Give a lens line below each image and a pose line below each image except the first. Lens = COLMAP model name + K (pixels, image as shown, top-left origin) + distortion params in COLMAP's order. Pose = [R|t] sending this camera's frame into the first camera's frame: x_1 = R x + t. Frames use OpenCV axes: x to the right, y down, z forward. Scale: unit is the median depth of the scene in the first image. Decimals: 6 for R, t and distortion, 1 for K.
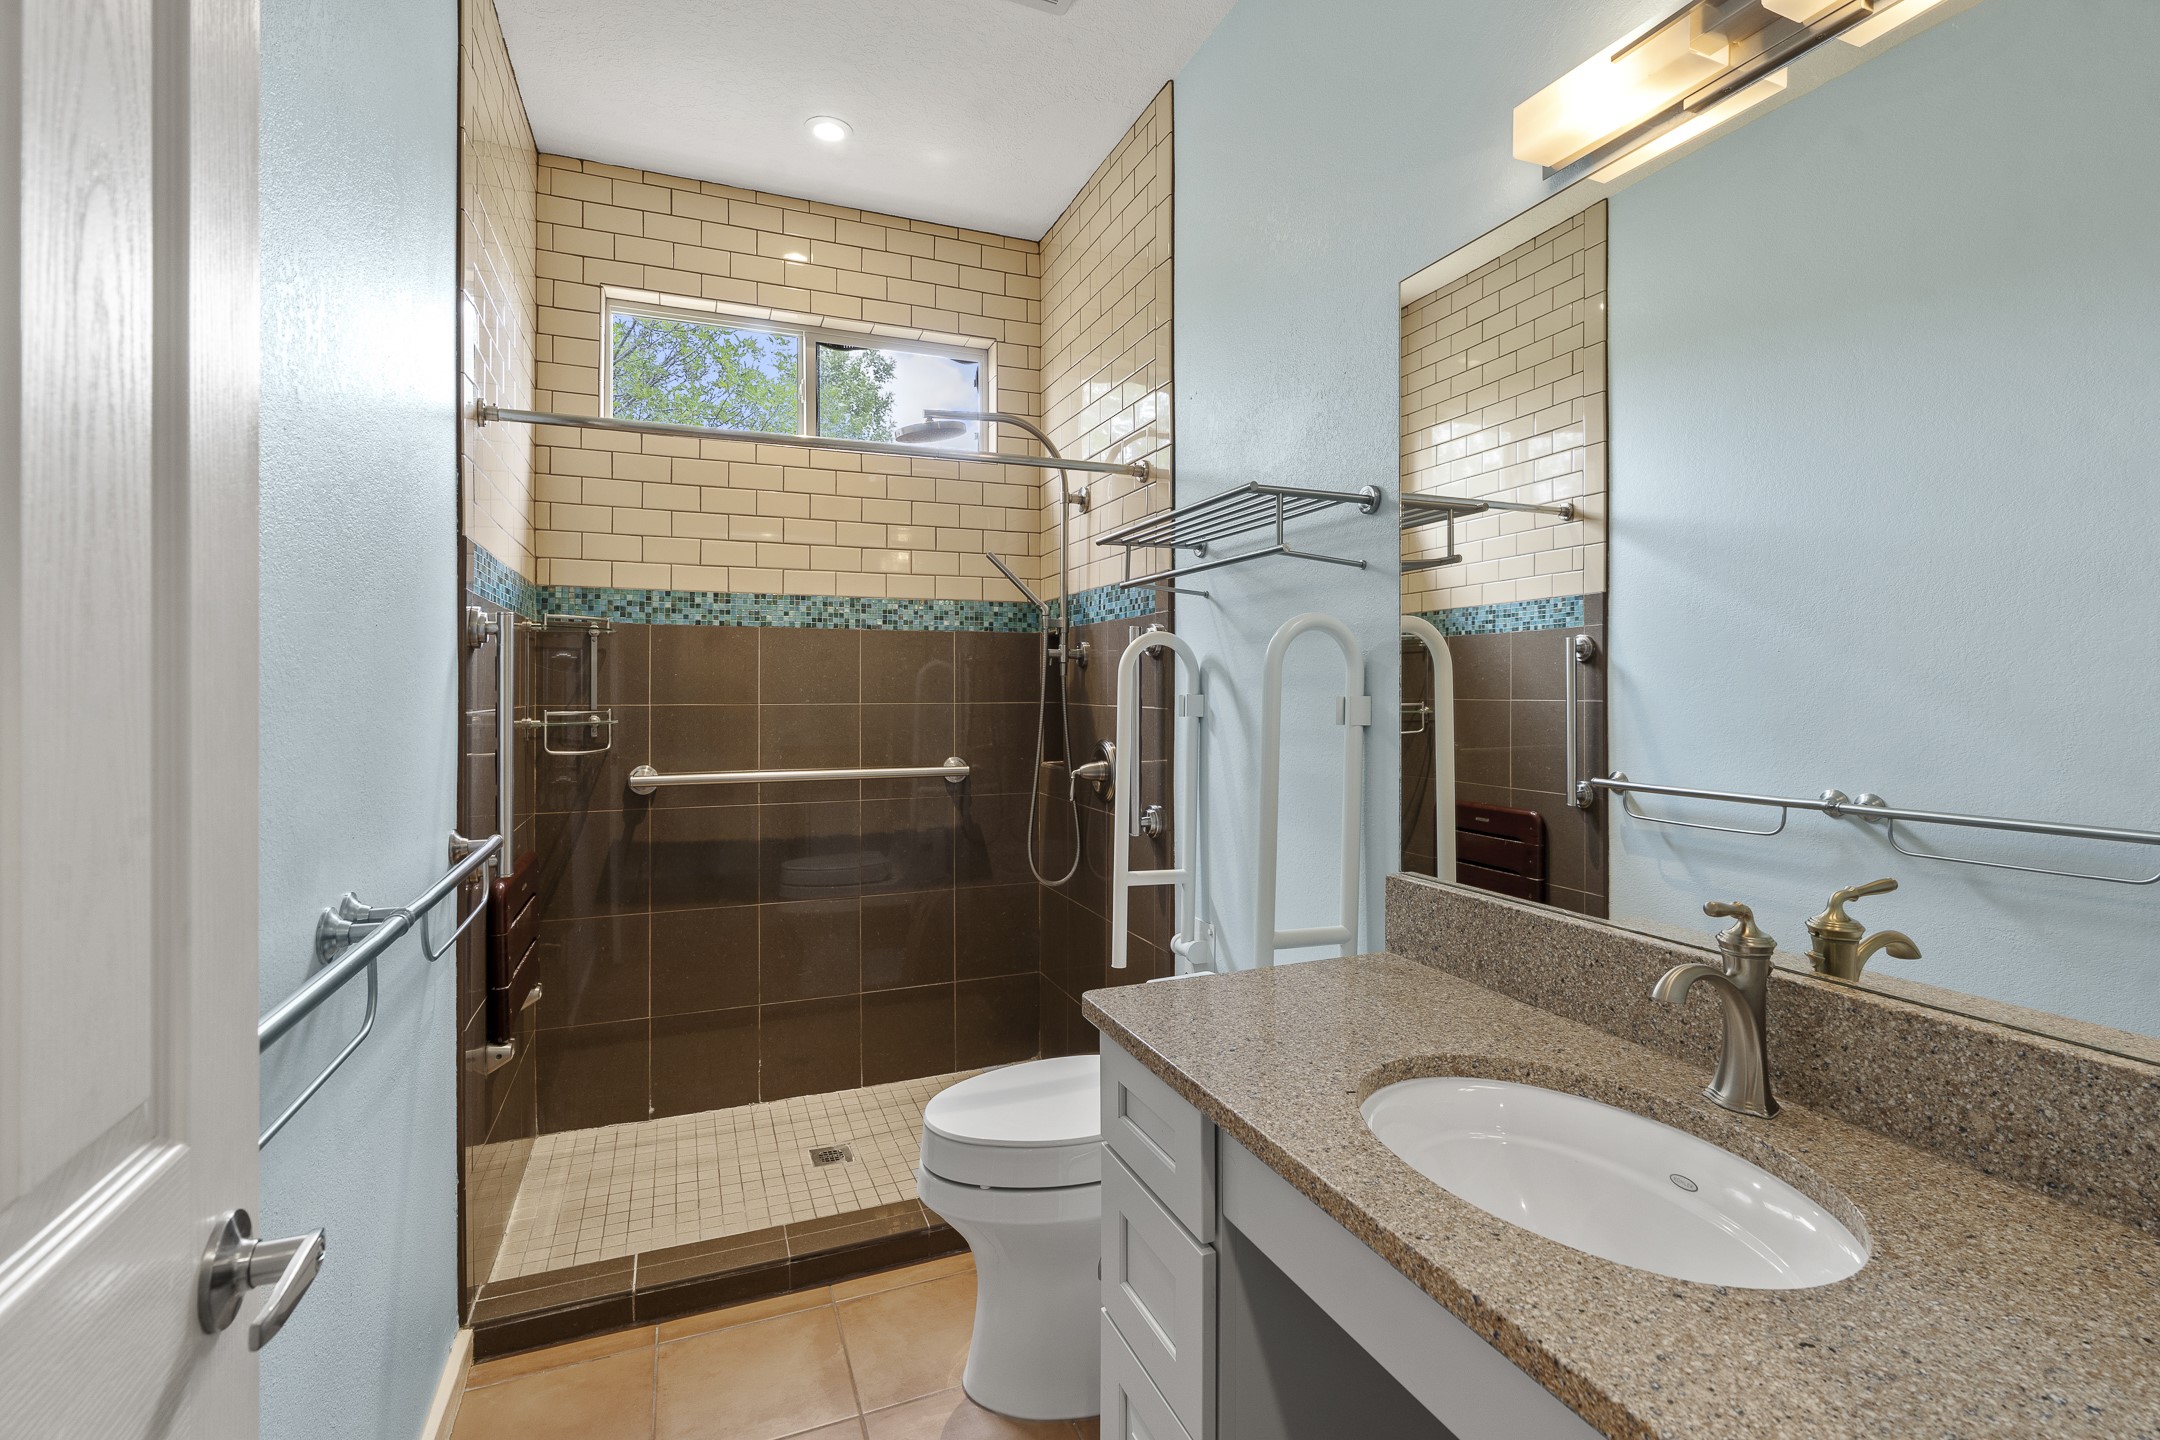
lens RADIAL K [[979.6, 0, 1082.4], [0, 979.6, 710.5], [0, 0, 1]] dist [-0.008745, 0.001900]
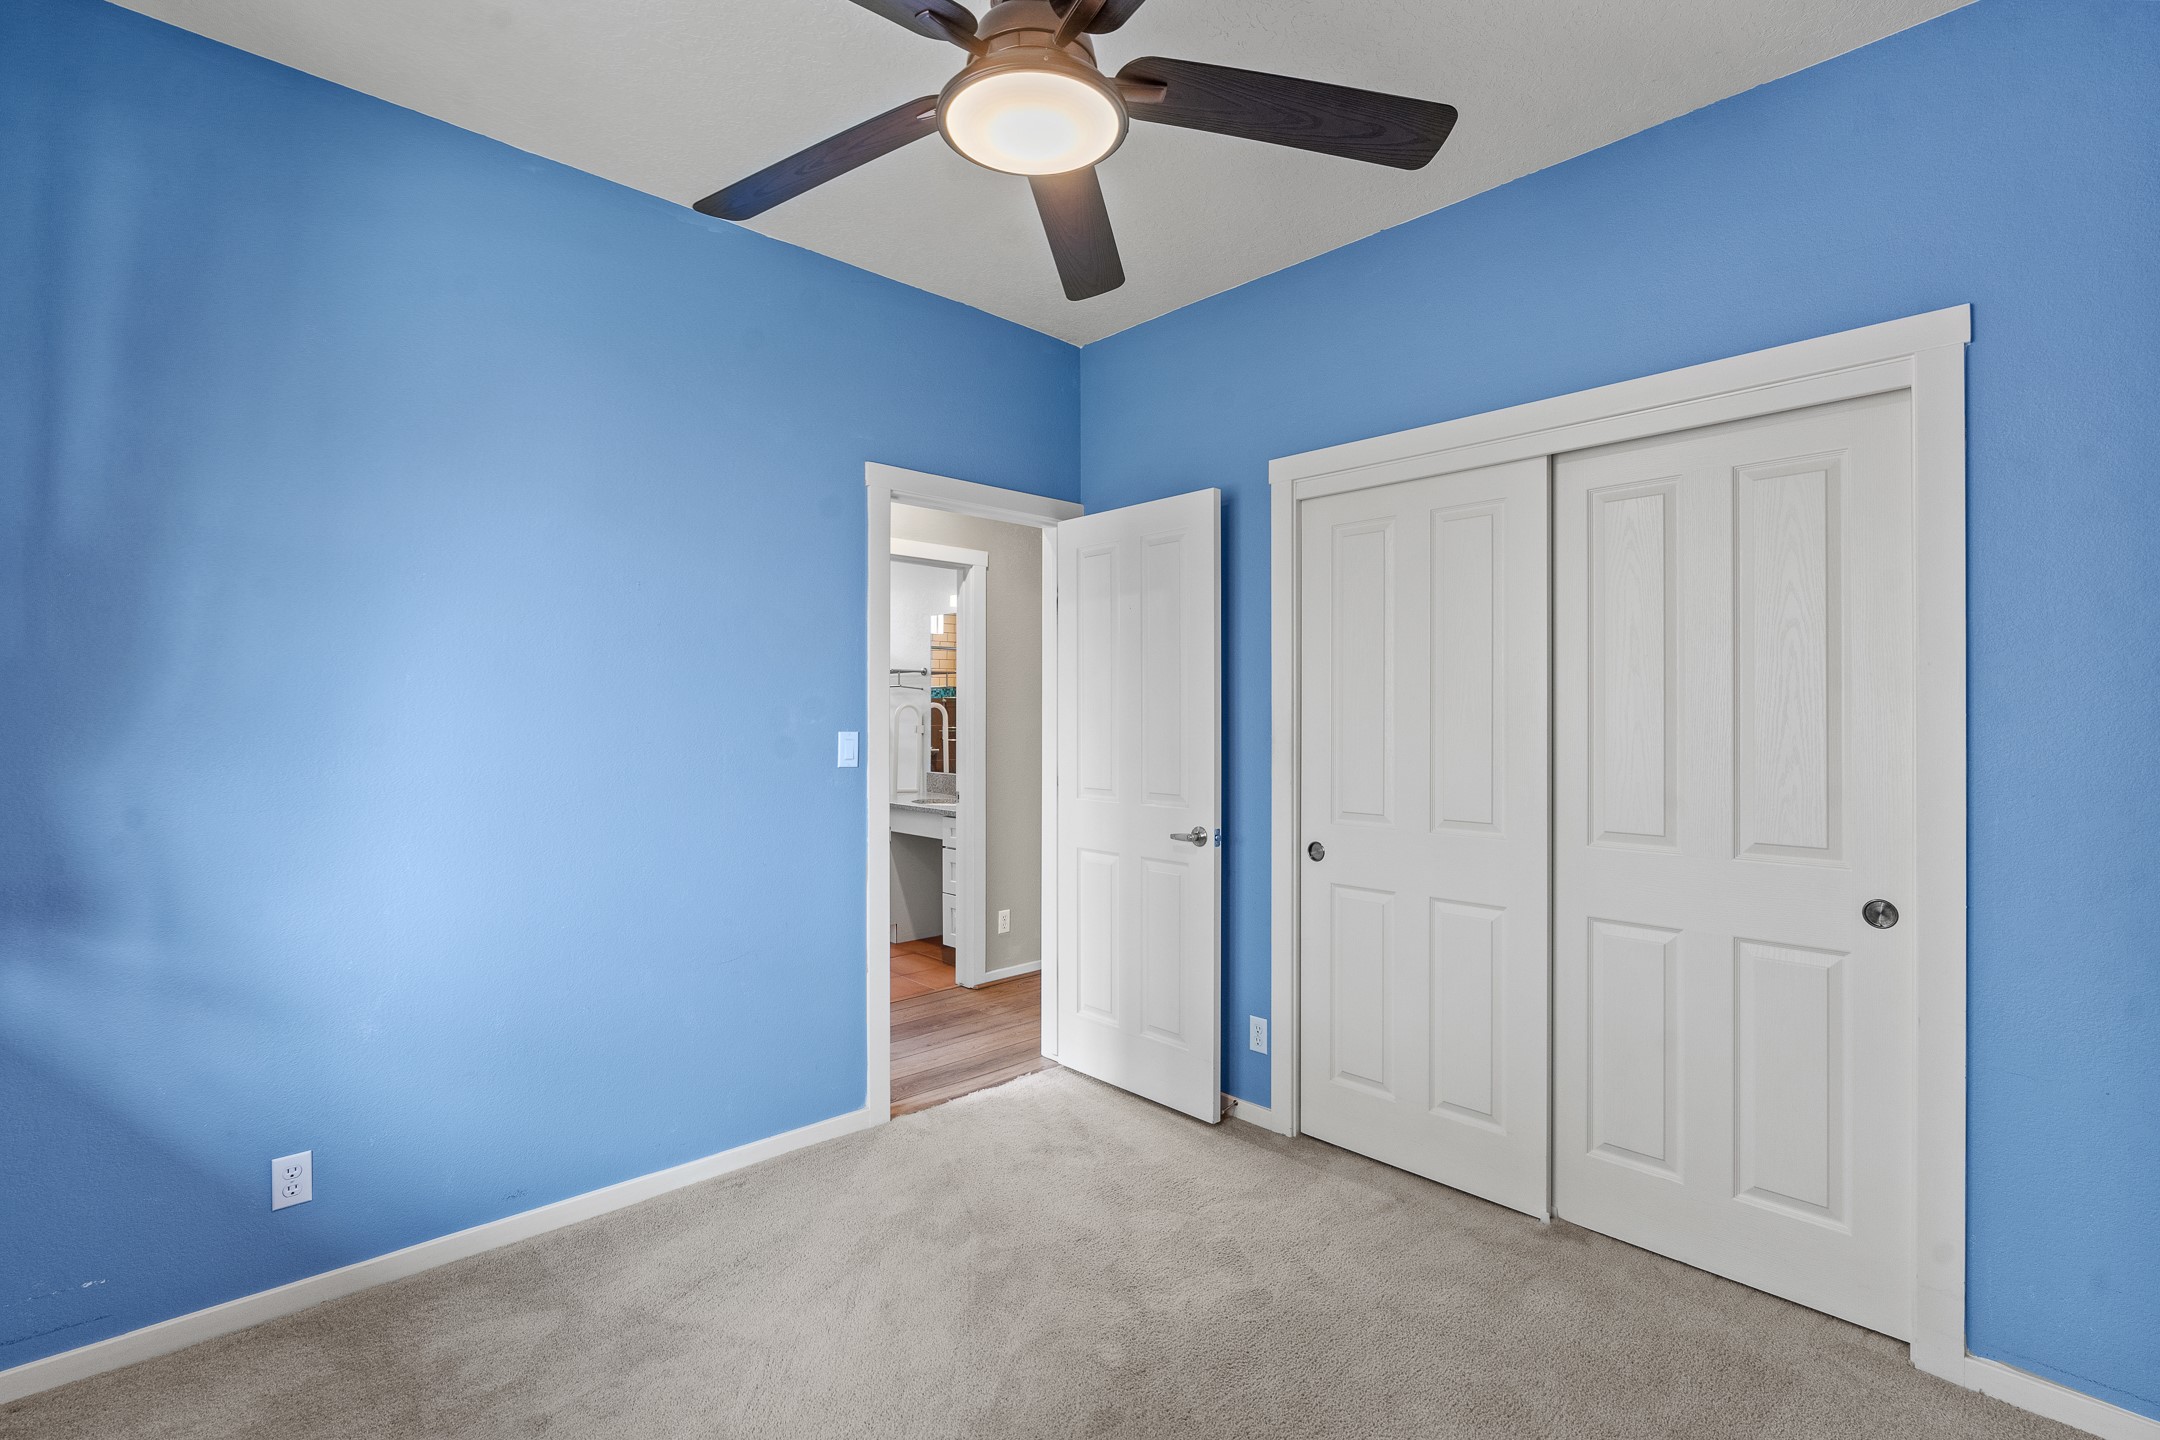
lens RADIAL K [[979.6, 0, 1073.4], [0, 979.6, 720.3], [0, 0, 1]] dist [-0.008745, 0.001900]
pose [[0.928203, -0.004242, 0.372049, -0.555851], [0.004989, 0.999987, -0.001044, -0.025661], [-0.372040, 0.002826, 0.928212, -2.637978]]
